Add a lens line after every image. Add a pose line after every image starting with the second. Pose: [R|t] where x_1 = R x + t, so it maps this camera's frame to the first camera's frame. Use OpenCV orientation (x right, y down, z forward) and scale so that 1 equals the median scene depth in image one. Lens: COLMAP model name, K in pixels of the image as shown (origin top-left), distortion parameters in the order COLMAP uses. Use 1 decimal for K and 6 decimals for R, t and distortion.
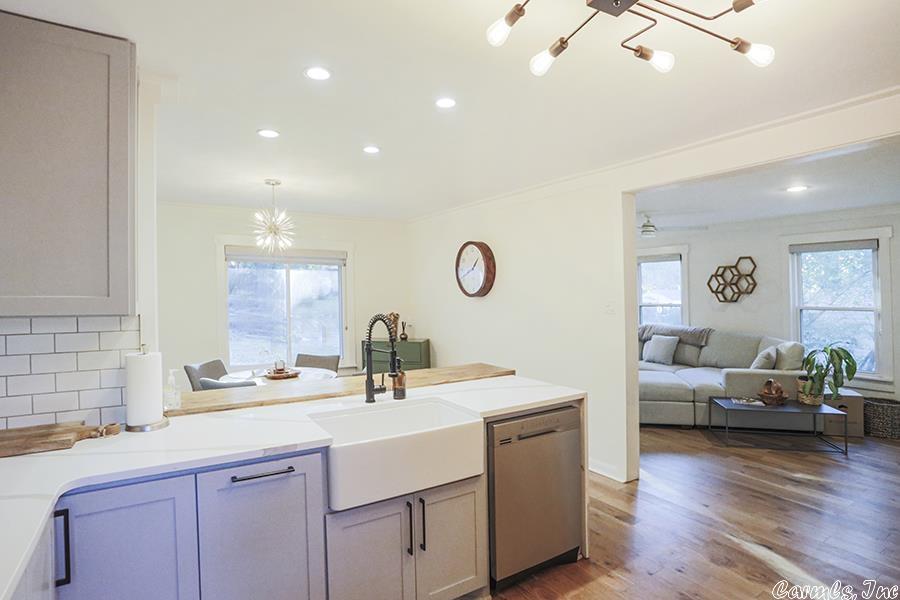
lens RADIAL K [[501.0, 0, 450.0], [0, 501.0, 300.0], [0, 0, 1]] dist [-0.085983, 0.048023]
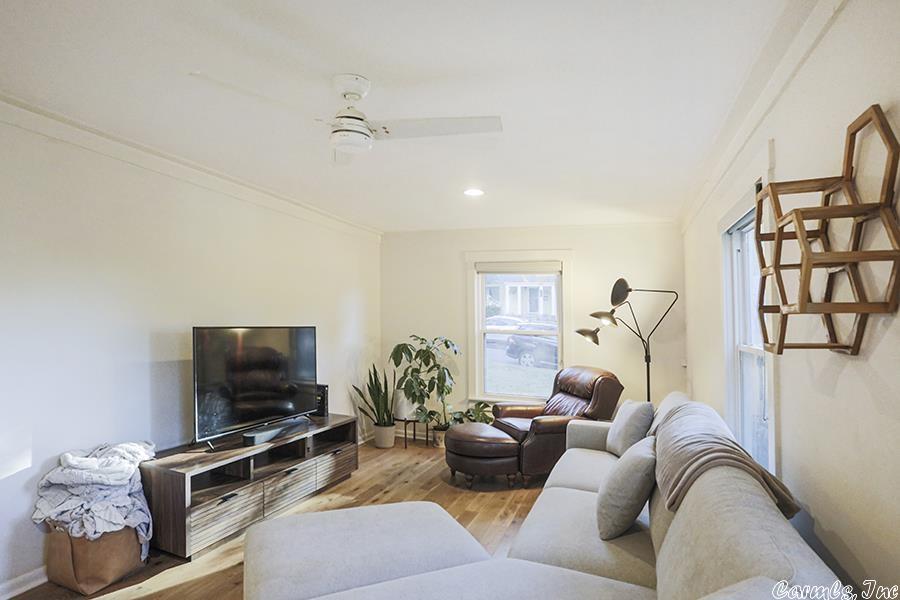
lens RADIAL K [[489.3, 0, 451.6], [0, 489.3, 338.2], [0, 0, 1]] dist [-0.001347, 0.000047]
pose [[0.587649, 0.048023, -0.807690, 0.671916], [-0.033356, 0.998826, 0.035119, -0.004142], [0.808428, 0.006304, 0.588561, 0.768643]]
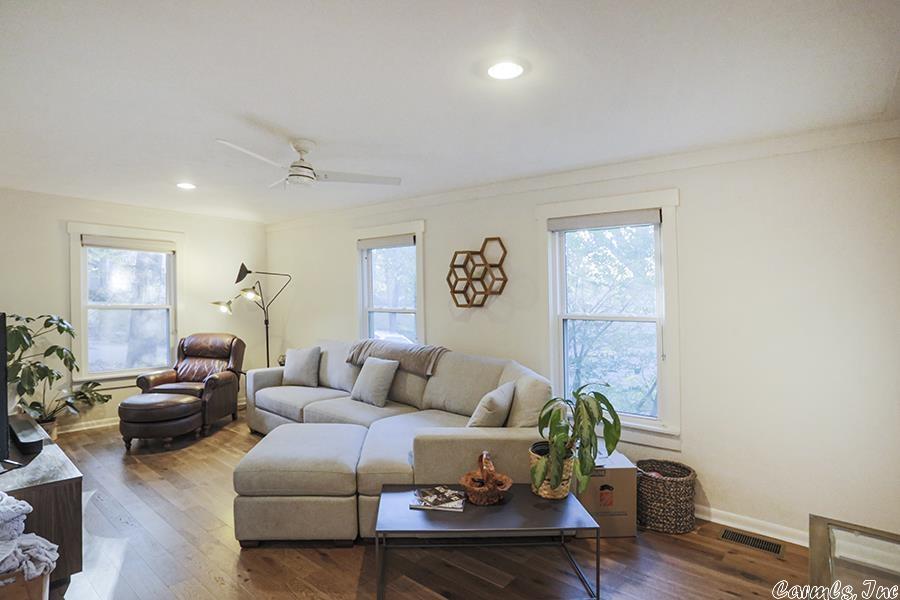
lens RADIAL K [[501.0, 0, 450.0], [0, 501.0, 300.0], [0, 0, 1]] dist [-0.085983, 0.048023]
pose [[0.958611, 0.011047, 0.284506, 0.365655], [-0.009063, 0.999925, -0.008287, 0.000767], [-0.284576, 0.005366, 0.958639, 0.383225]]
